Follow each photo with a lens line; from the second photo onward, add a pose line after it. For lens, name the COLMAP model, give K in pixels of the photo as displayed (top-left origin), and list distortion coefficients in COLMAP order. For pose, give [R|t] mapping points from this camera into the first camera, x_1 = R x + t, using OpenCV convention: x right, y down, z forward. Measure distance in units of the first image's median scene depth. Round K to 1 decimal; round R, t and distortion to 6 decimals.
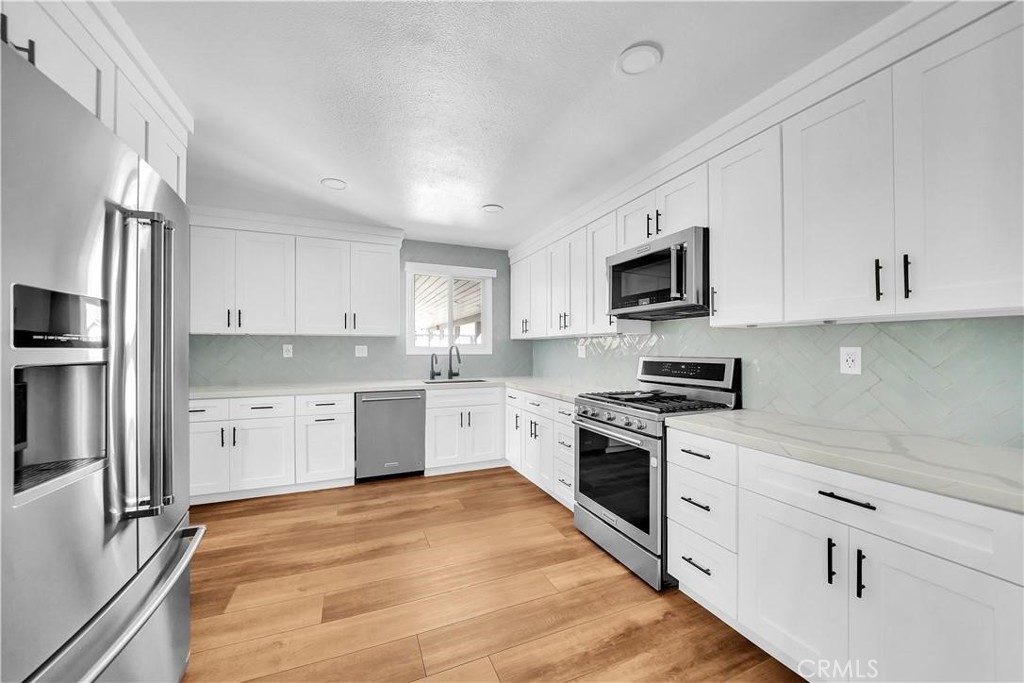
lens RADIAL K [[375.3, 0, 517.7], [0, 375.3, 345.9], [0, 0, 1]] dist [-0.000152, -0.000169]
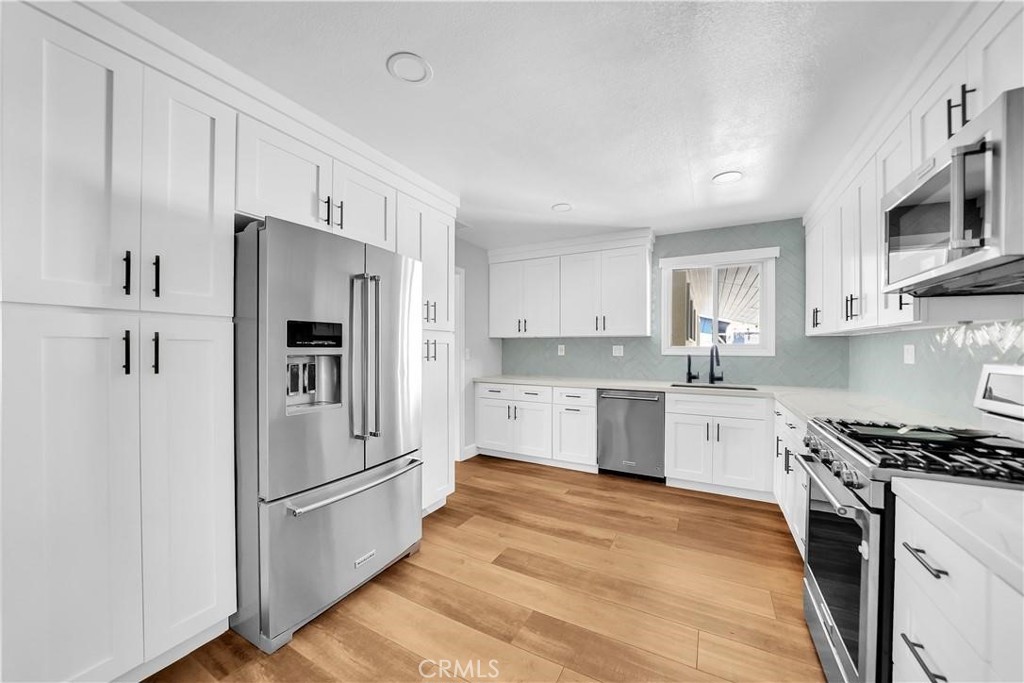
lens RADIAL K [[375.3, 0, 517.7], [0, 375.3, 345.9], [0, 0, 1]] dist [-0.000152, -0.000169]
pose [[0.631963, -0.002377, -0.774995, 0.274976], [0.002646, 0.999996, -0.000909, 0.000002], [0.774994, -0.001476, 0.631967, 0.137467]]
